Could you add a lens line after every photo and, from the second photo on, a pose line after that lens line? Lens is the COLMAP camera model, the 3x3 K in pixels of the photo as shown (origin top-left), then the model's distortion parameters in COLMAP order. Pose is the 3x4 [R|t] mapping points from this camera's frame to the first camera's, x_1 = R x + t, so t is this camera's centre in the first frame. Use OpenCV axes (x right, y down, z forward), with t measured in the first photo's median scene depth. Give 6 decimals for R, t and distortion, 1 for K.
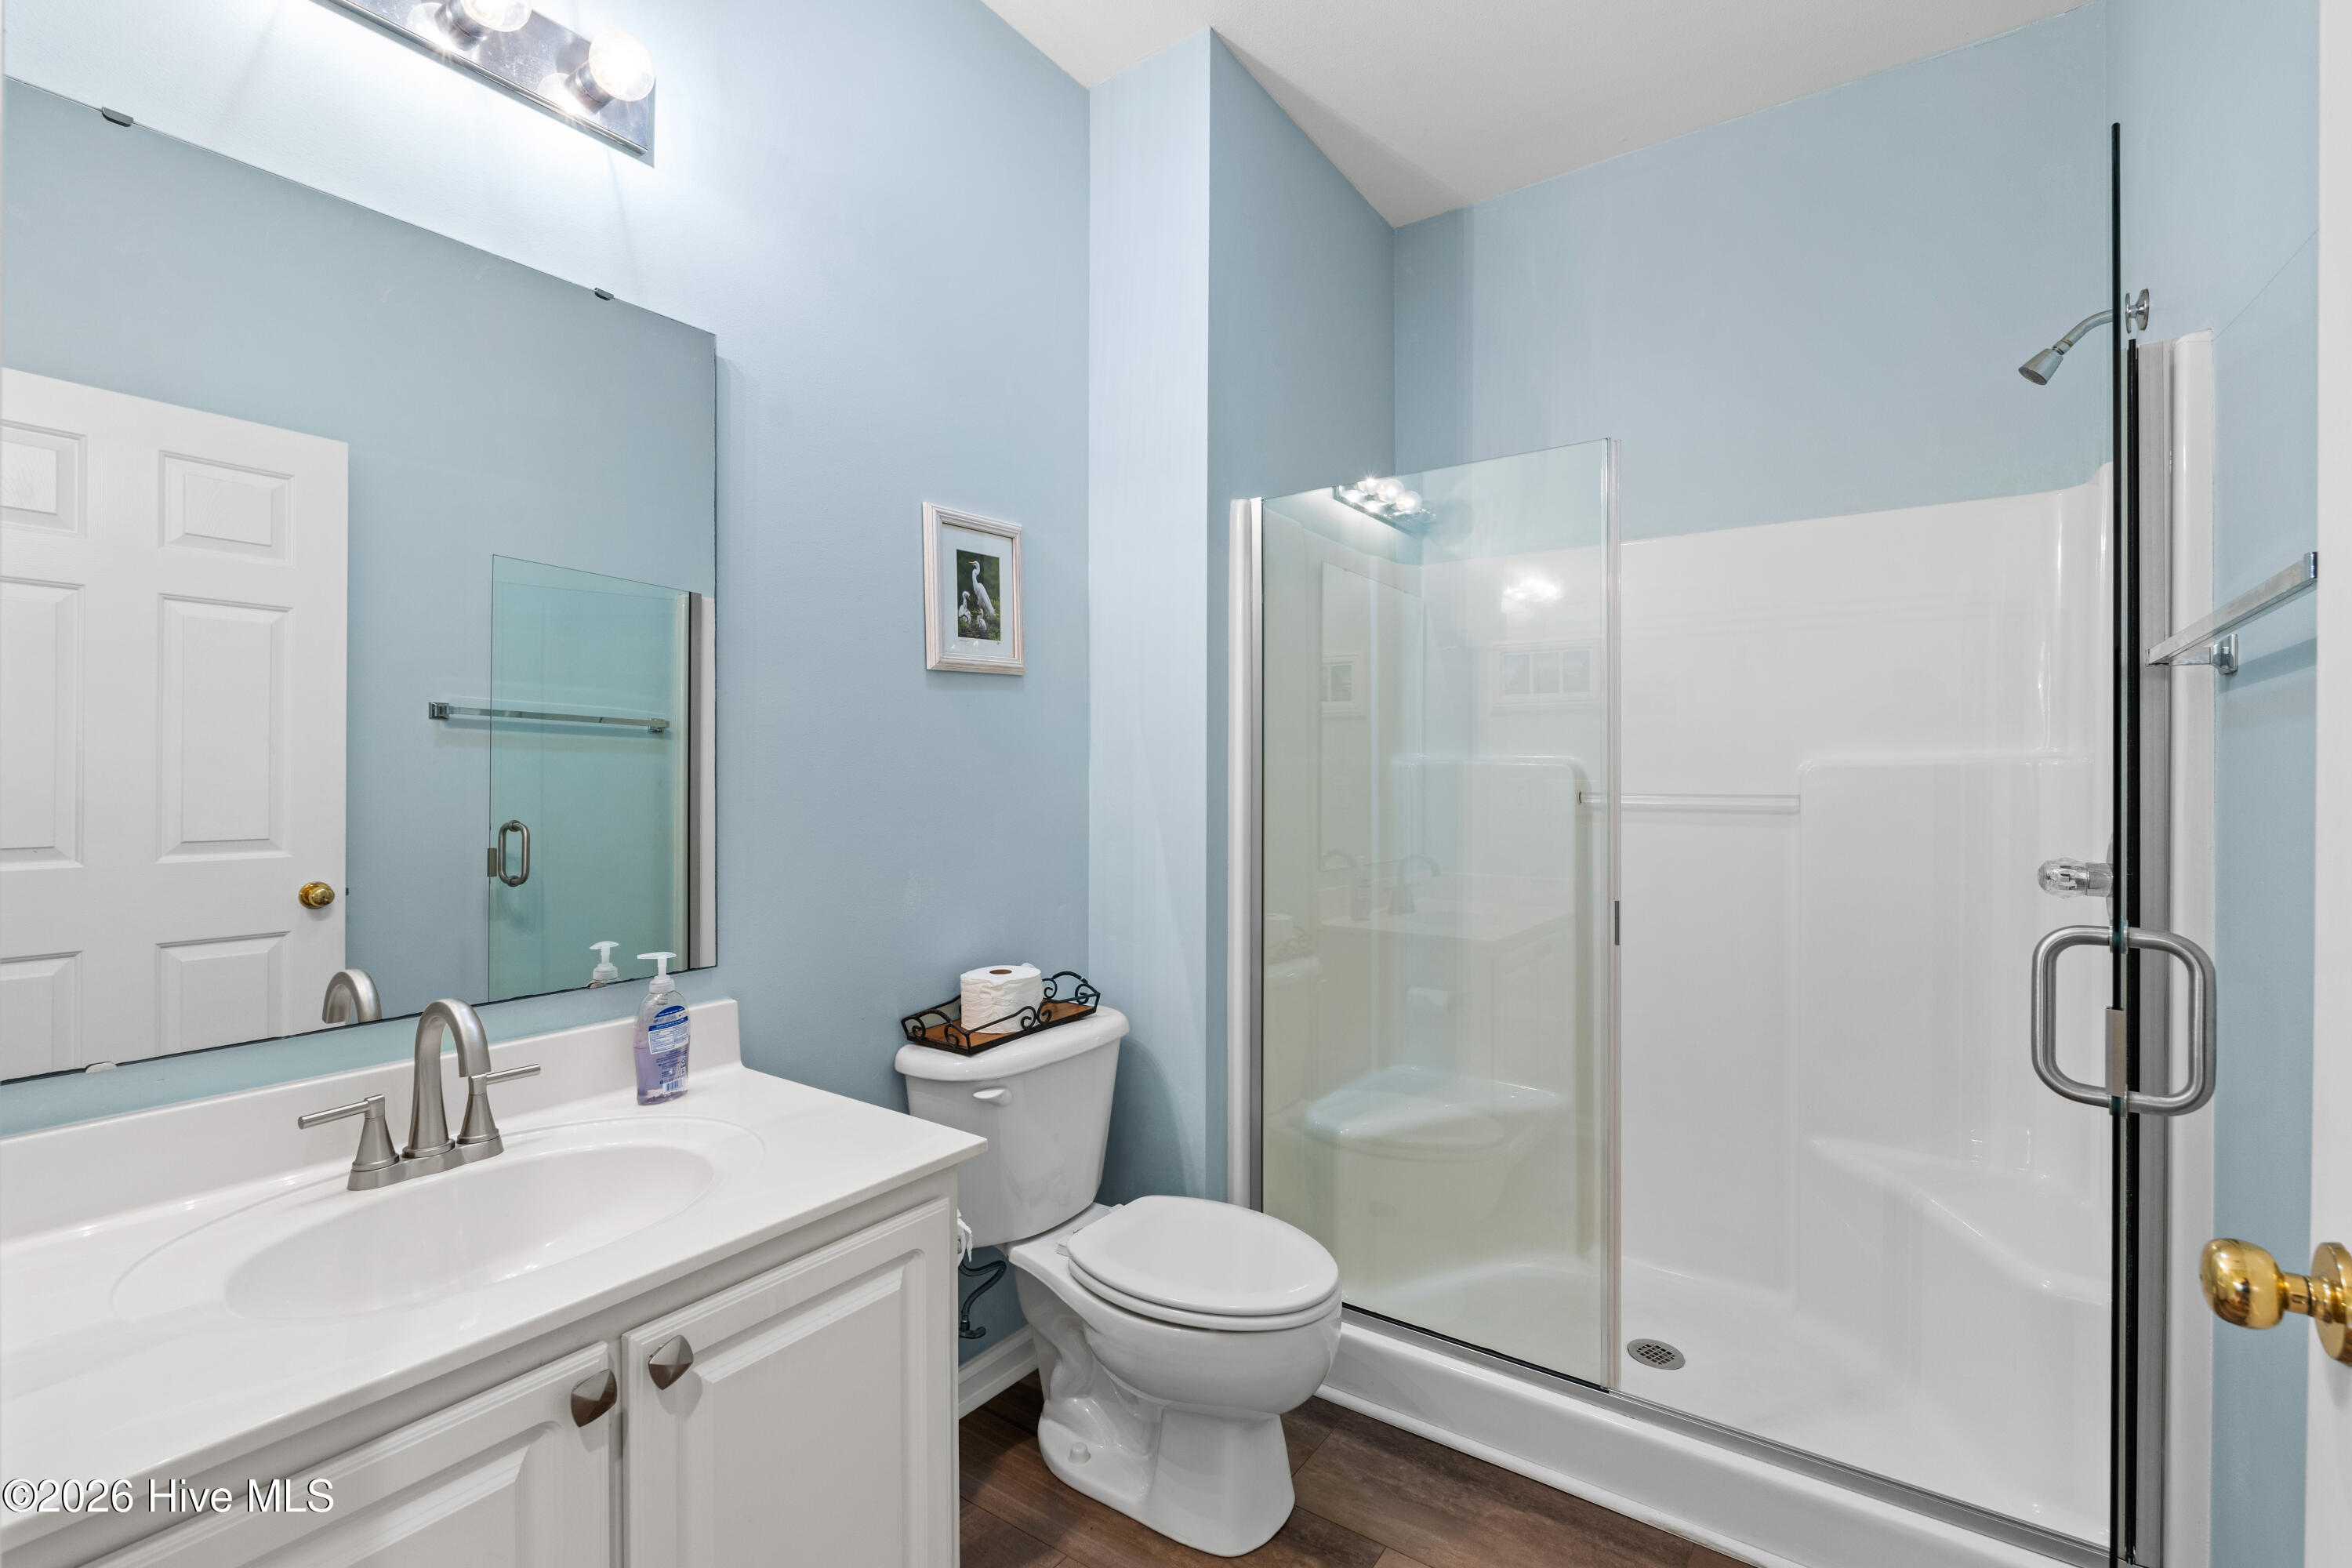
lens RADIAL K [[1043.3, 0, 1188.3], [0, 1043.3, 783.4], [0, 0, 1]] dist [-0.002353, -0.000490]
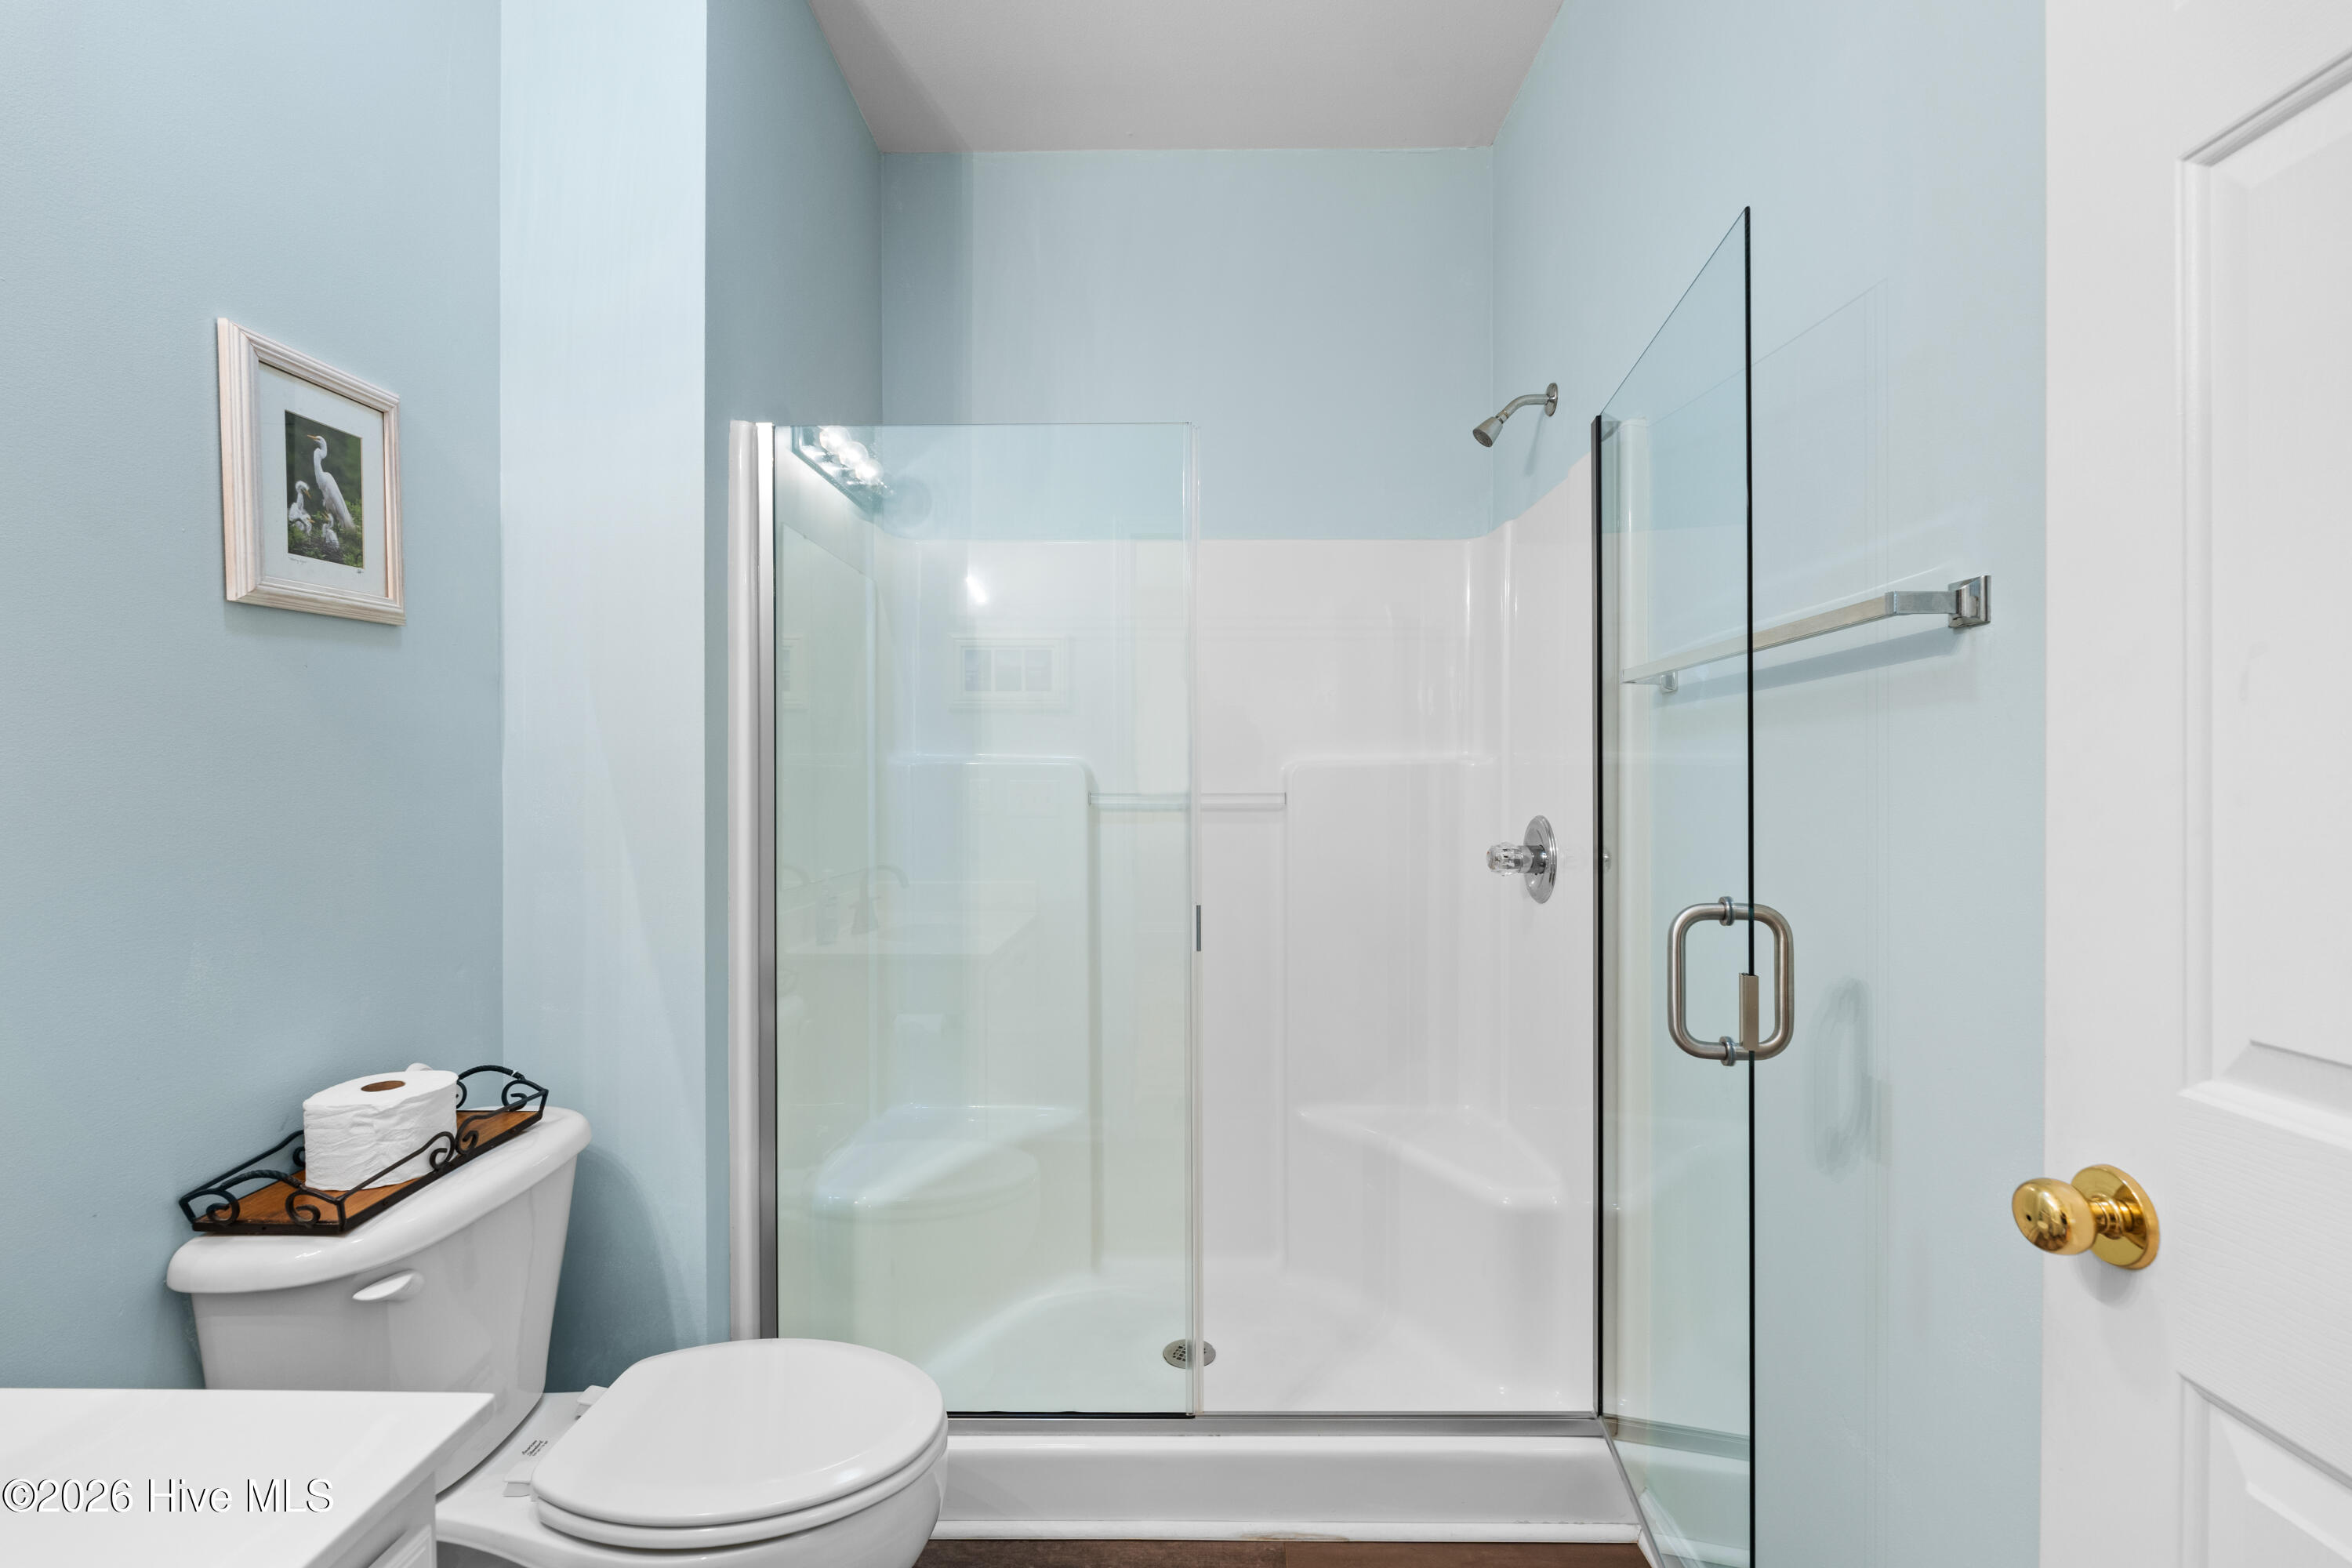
lens RADIAL K [[1043.3, 0, 1173.6], [0, 1043.3, 782.5], [0, 0, 1]] dist [-0.002353, -0.000490]
pose [[0.823135, -0.007148, 0.567800, -0.138162], [0.008367, 0.999965, 0.000458, -0.001124], [-0.567784, 0.004374, 0.823166, 0.195200]]
